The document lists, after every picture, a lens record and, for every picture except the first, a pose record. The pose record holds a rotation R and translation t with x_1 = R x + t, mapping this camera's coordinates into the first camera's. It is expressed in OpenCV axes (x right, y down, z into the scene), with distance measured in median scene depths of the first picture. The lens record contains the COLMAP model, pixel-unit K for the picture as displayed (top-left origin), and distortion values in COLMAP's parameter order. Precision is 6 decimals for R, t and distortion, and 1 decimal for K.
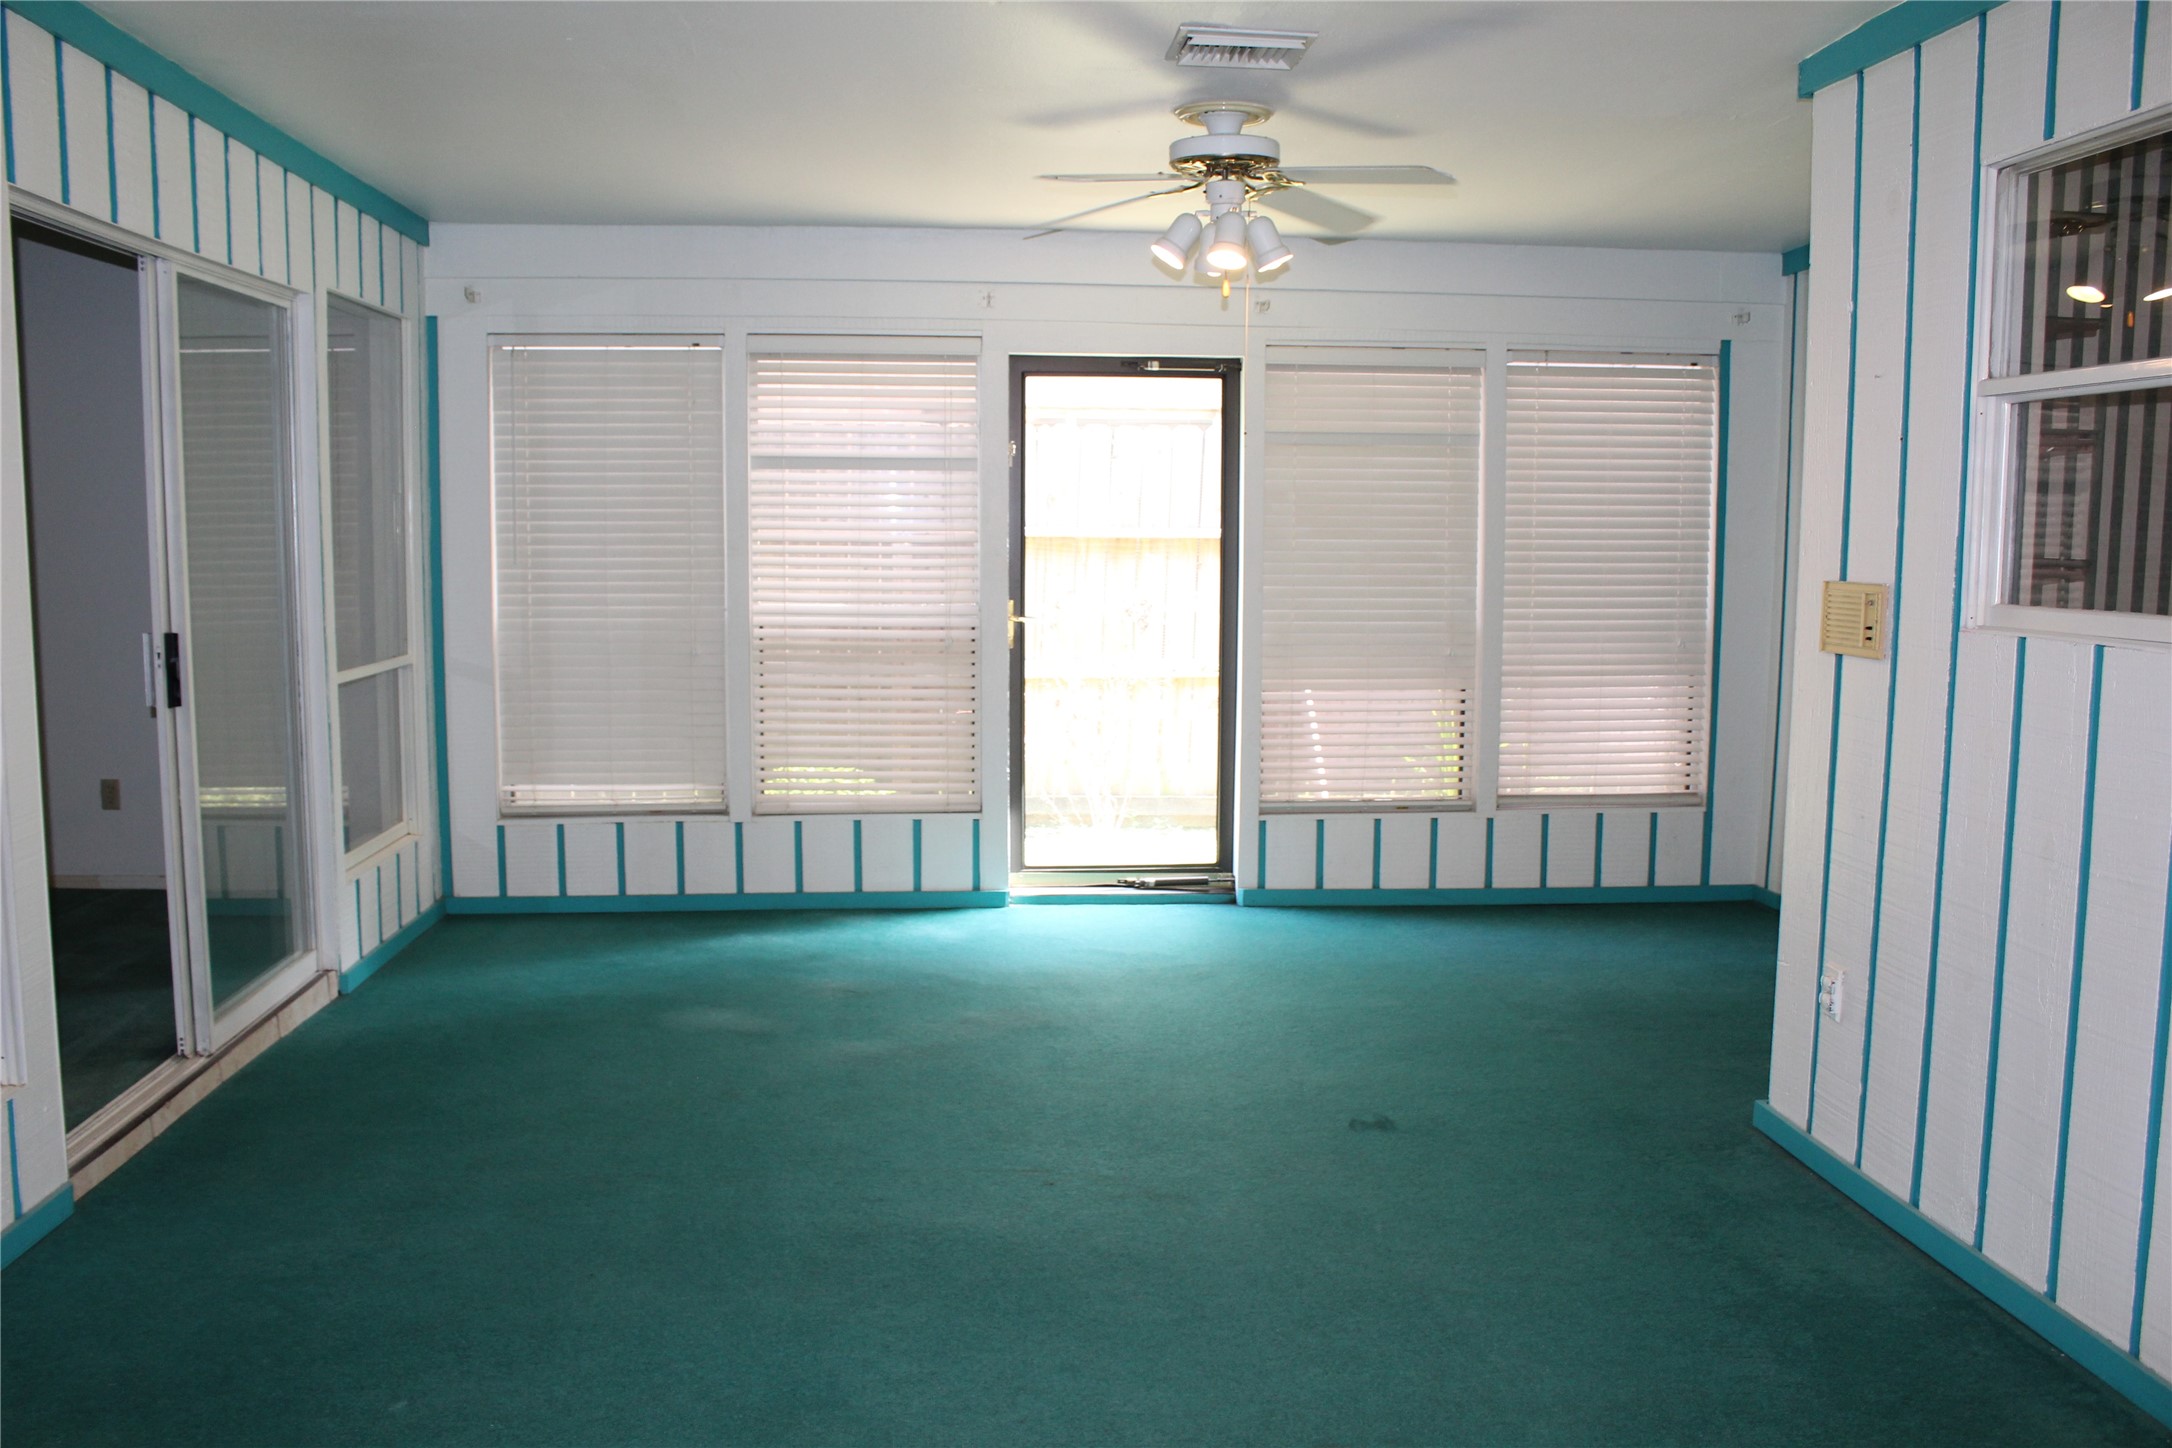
lens RADIAL K [[1779.7, 0, 1086.0], [0, 1779.7, 724.0], [0, 0, 1]] dist [-0.097849, 0.002703]
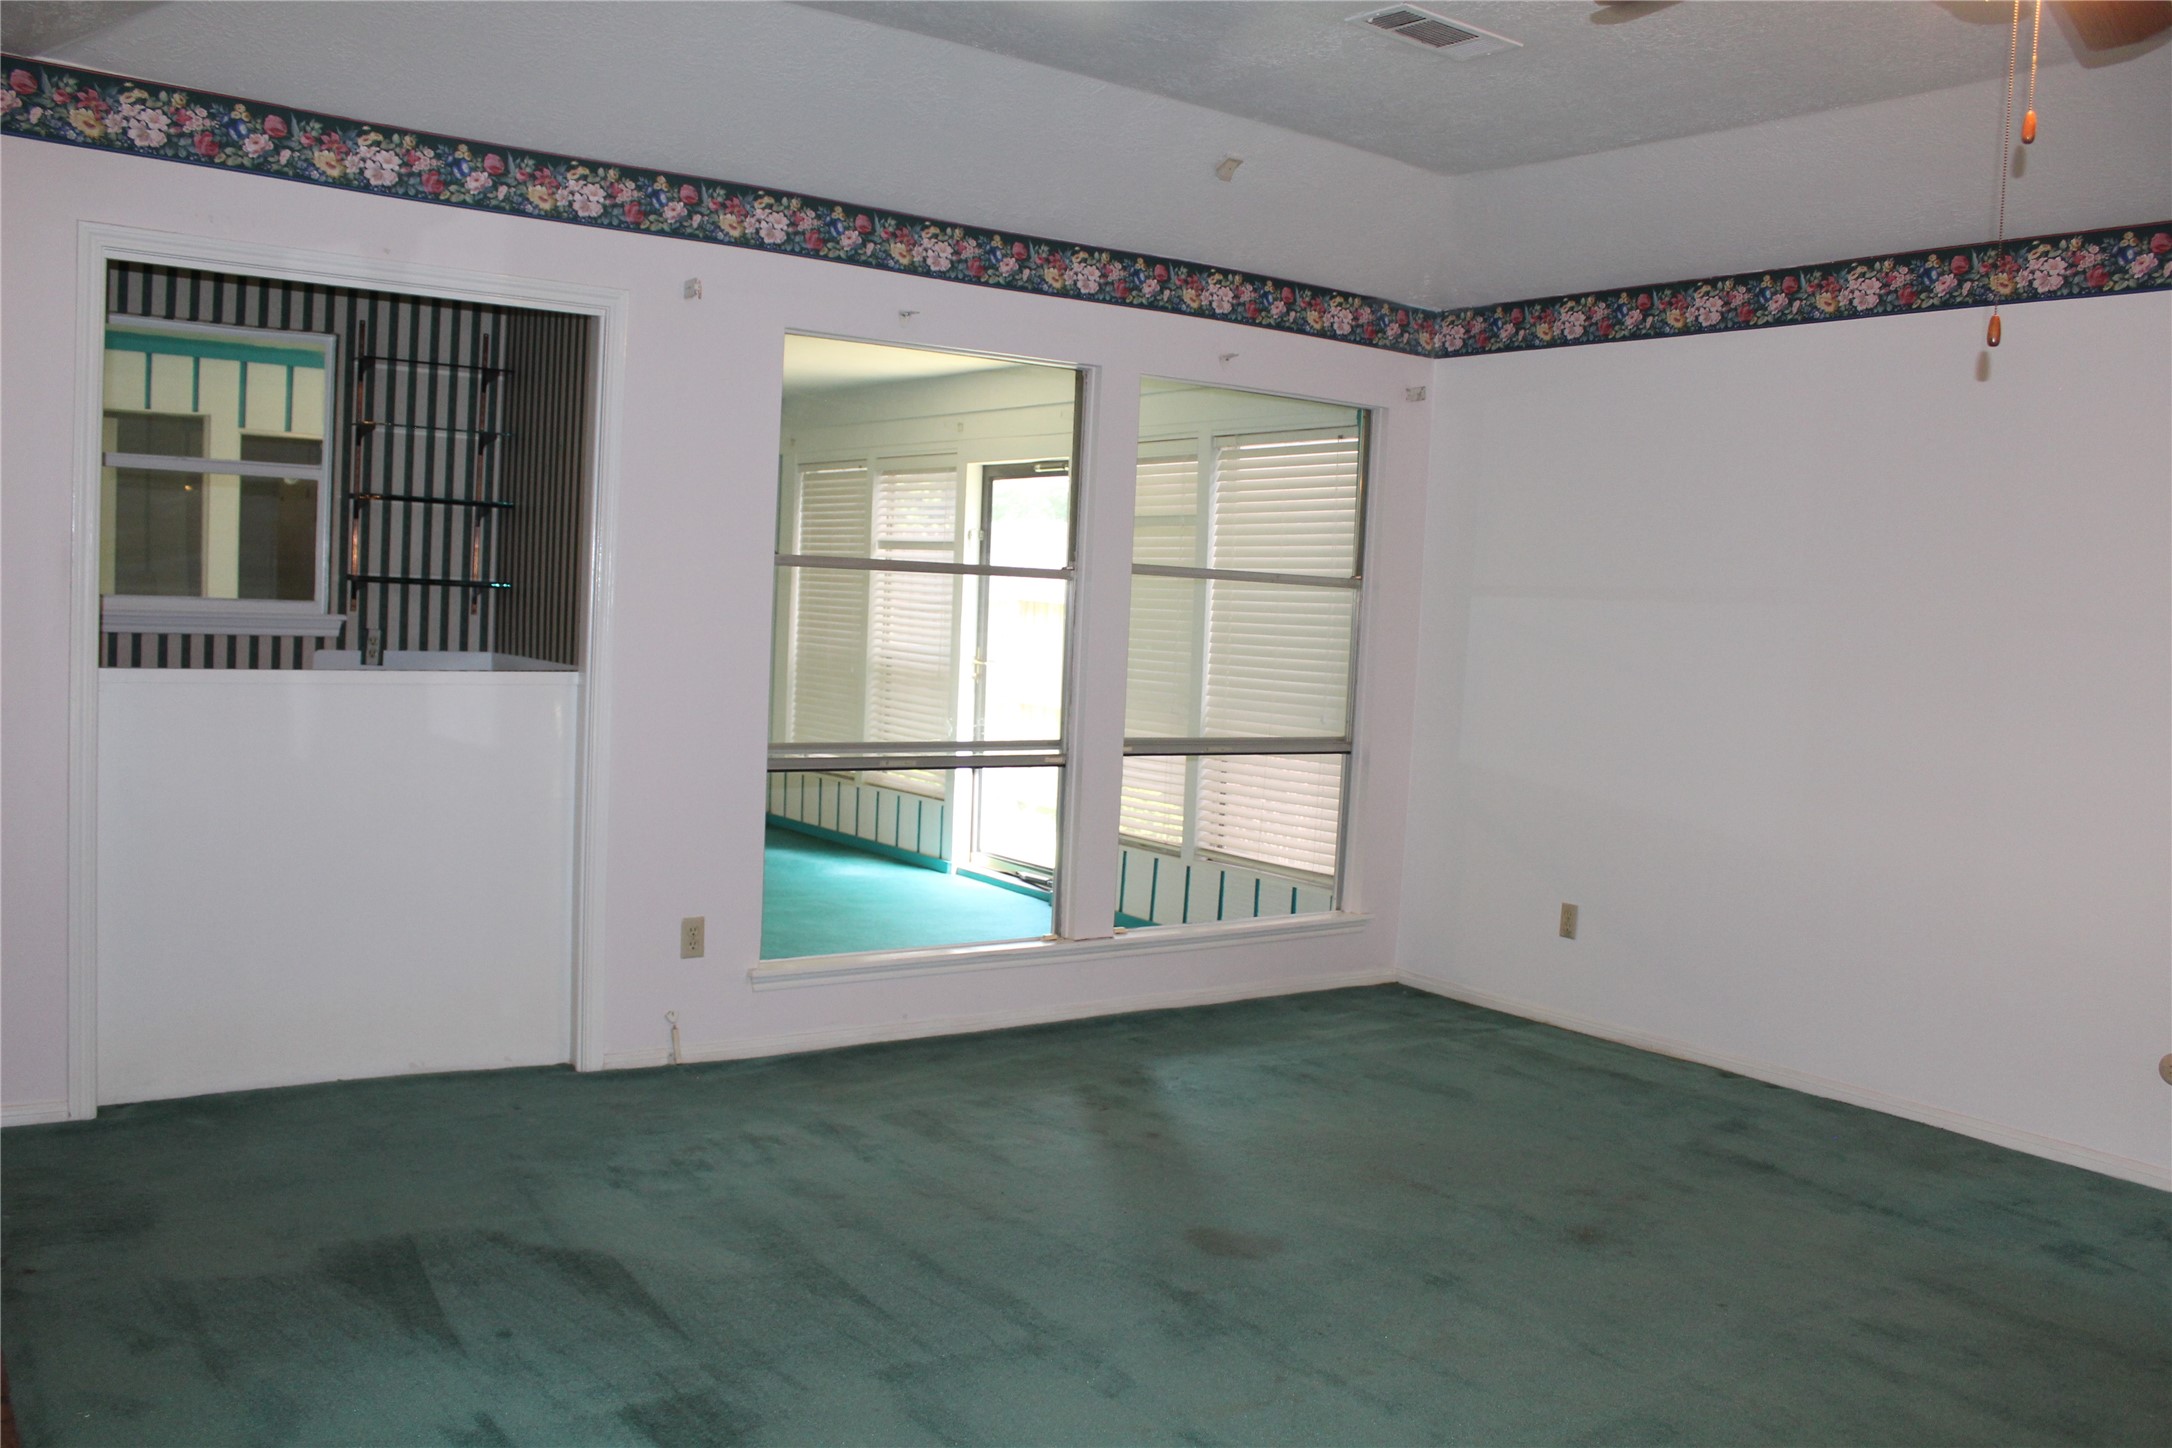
lens RADIAL K [[1779.7, 0, 1086.0], [0, 1779.7, 724.0], [0, 0, 1]] dist [-0.097849, 0.002703]
pose [[0.513820, 0.076562, -0.854475, 1.158139], [-0.143097, 0.989705, 0.002631, -0.027966], [0.845880, 0.120921, 0.519486, 0.385220]]
